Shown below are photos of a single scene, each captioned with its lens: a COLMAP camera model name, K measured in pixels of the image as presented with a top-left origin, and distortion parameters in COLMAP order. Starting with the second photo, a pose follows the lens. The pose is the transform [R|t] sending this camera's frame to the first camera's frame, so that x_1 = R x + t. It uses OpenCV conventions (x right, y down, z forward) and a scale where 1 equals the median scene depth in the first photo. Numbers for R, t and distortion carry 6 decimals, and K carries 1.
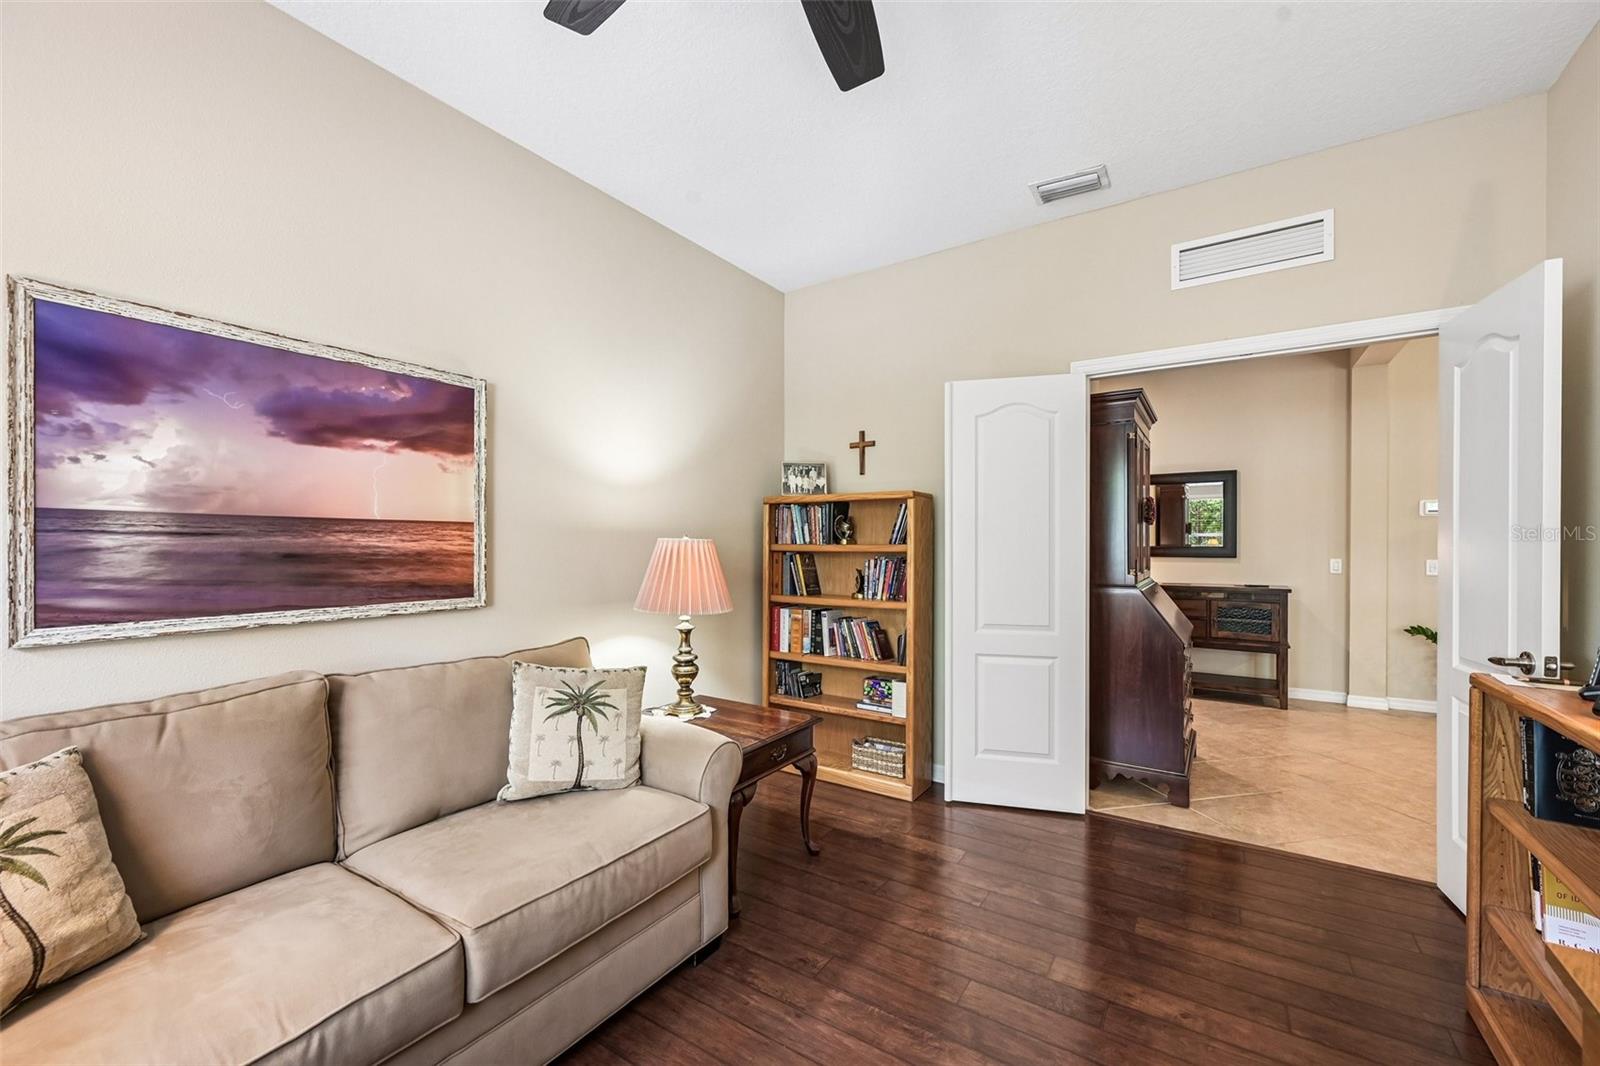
lens RADIAL K [[631.8, 0, 798.9], [0, 631.8, 540.4], [0, 0, 1]] dist [-0.001808, -0.000593]
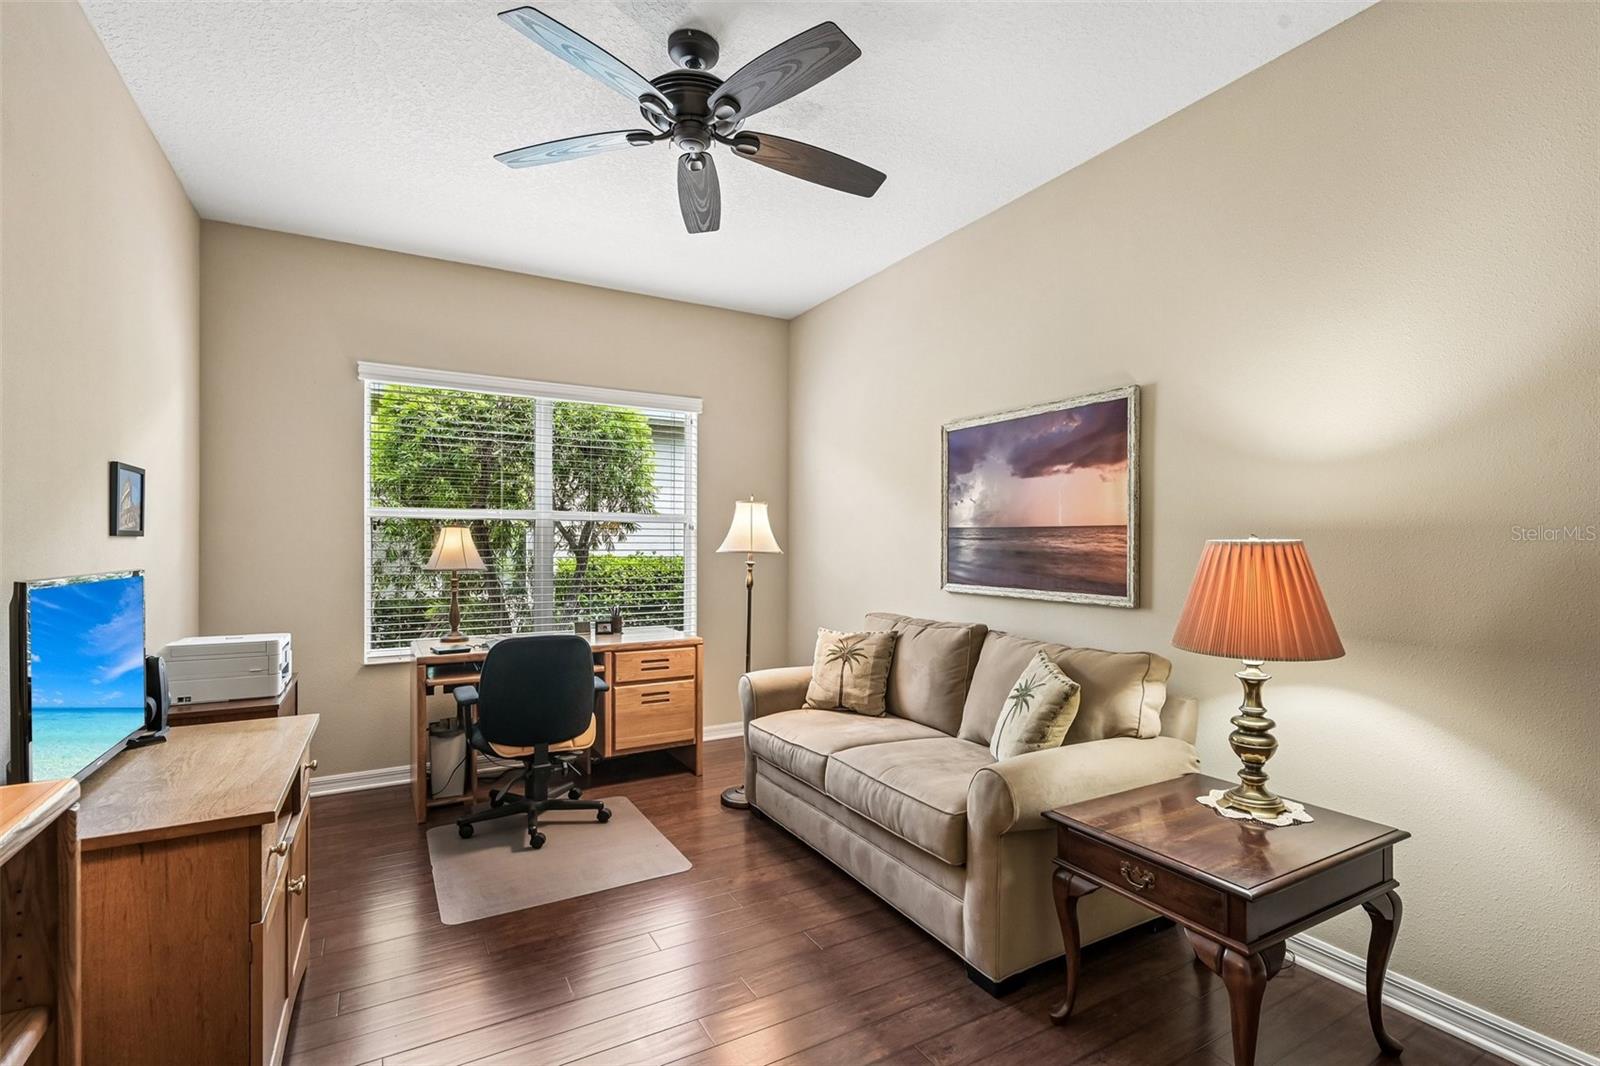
lens RADIAL K [[706.4, 0, 795.9], [0, 706.4, 538.3], [0, 0, 1]] dist [-0.004909, 0.000855]
pose [[-0.437259, -0.006865, -0.899310, 0.875008], [-0.001308, 0.999975, -0.006997, 0.002048], [0.899335, -0.001884, -0.437256, 1.149368]]
